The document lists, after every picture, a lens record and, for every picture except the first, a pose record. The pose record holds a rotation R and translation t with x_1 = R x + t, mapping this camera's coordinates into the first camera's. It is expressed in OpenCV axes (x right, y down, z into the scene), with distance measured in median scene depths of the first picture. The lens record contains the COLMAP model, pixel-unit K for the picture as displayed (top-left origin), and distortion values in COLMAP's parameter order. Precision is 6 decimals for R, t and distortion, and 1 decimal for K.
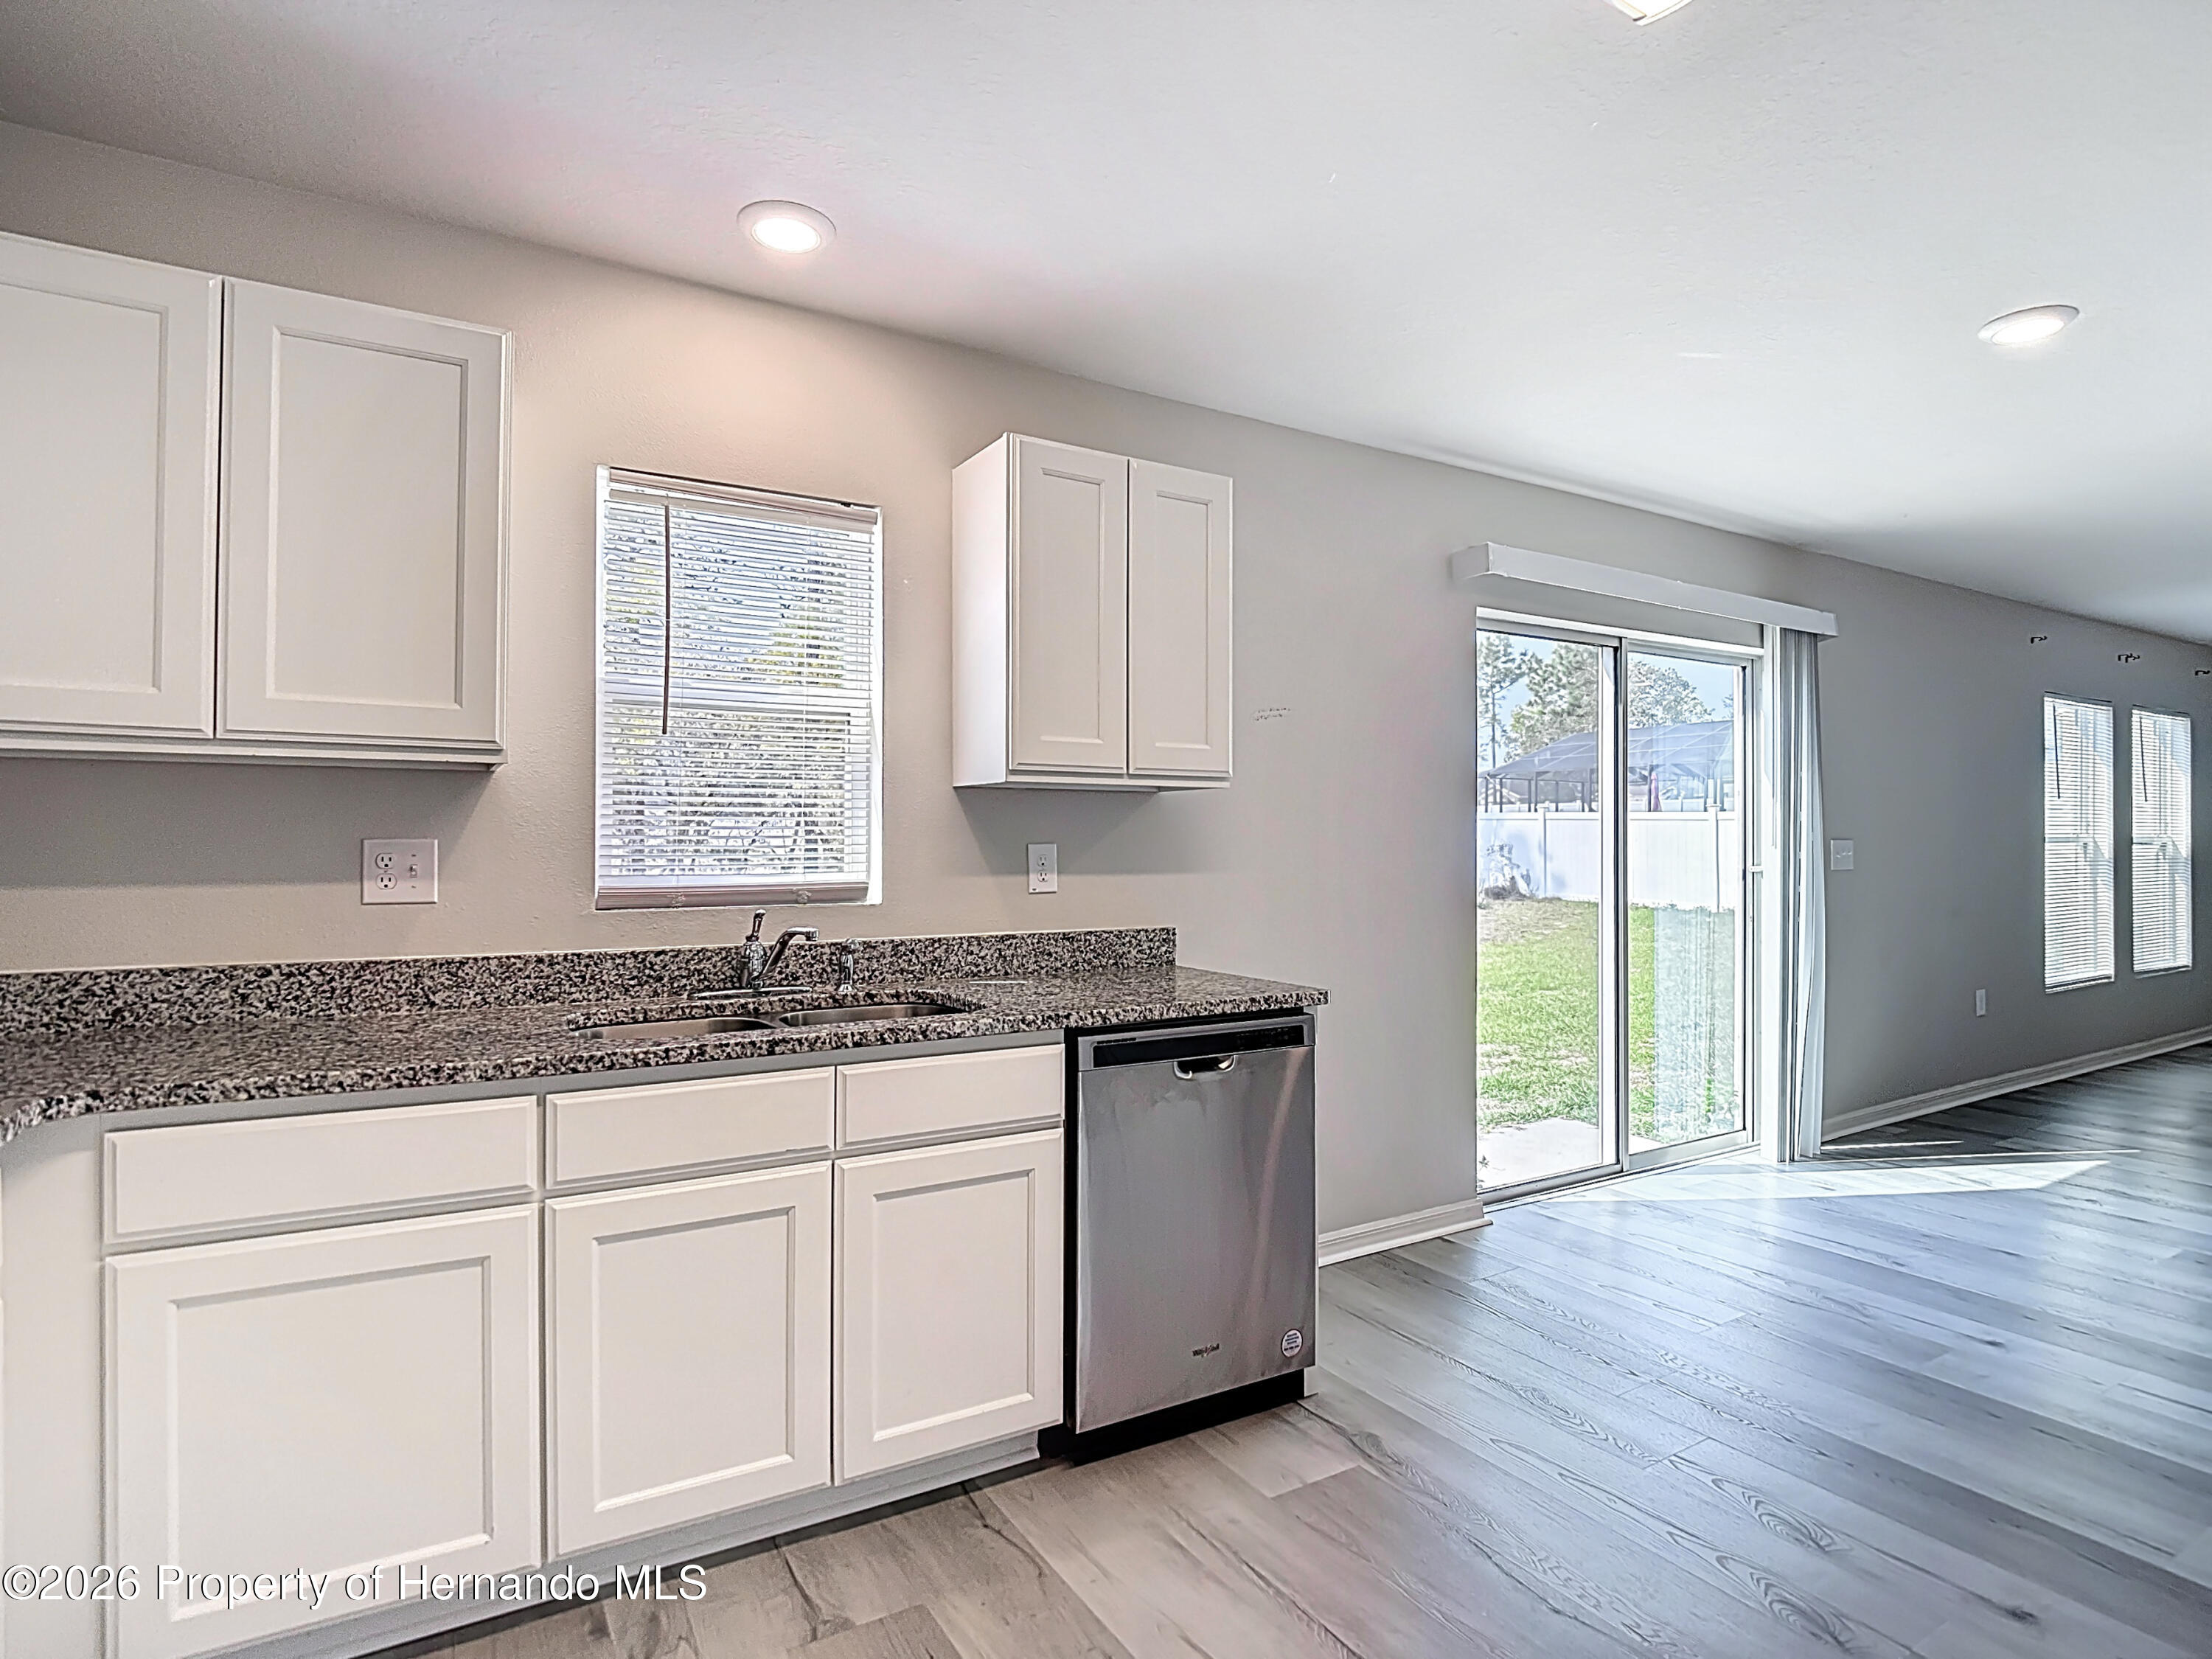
lens RADIAL K [[1166.2, 0, 1097.7], [0, 1166.2, 837.9], [0, 0, 1]] dist [0.005897, -0.020499]
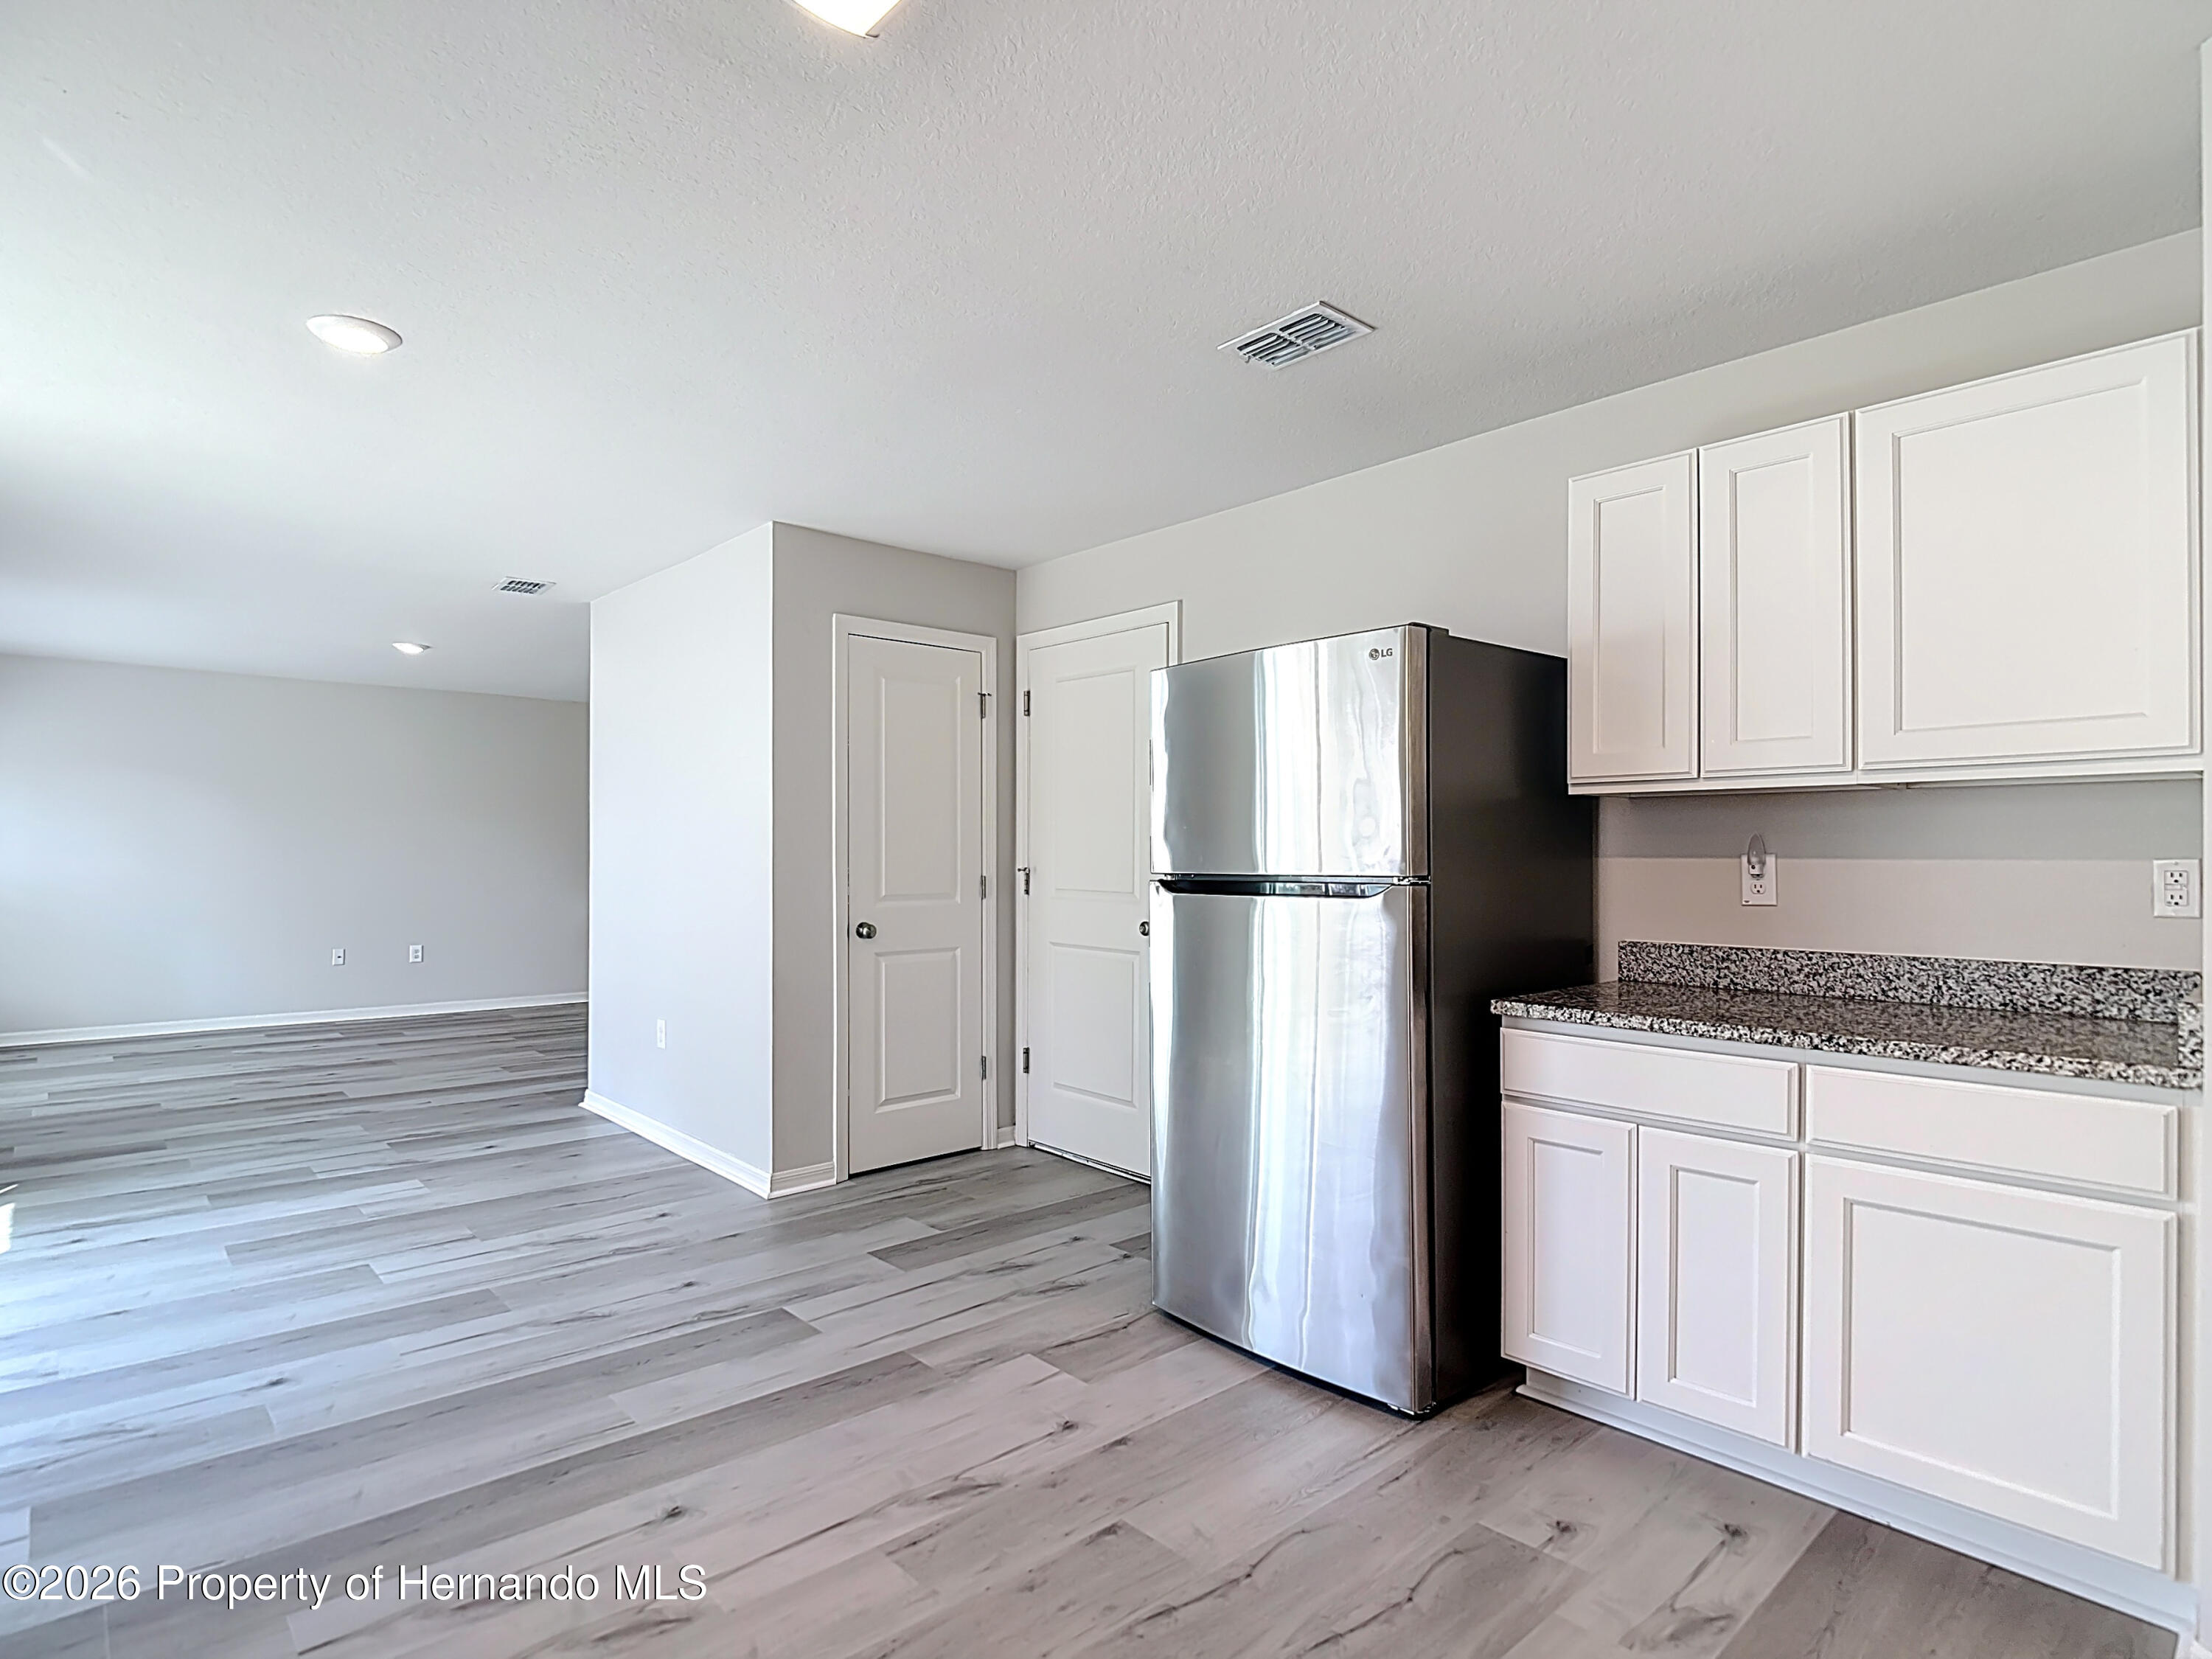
lens RADIAL K [[1195.3, 0, 1111.3], [0, 1195.3, 865.1], [0, 0, 1]] dist [-0.023563, -0.000924]
pose [[-0.202564, -0.013799, 0.979172, -0.314526], [-0.005424, 0.999901, 0.012969, -0.003028], [-0.979254, -0.002684, -0.202619, 0.551772]]
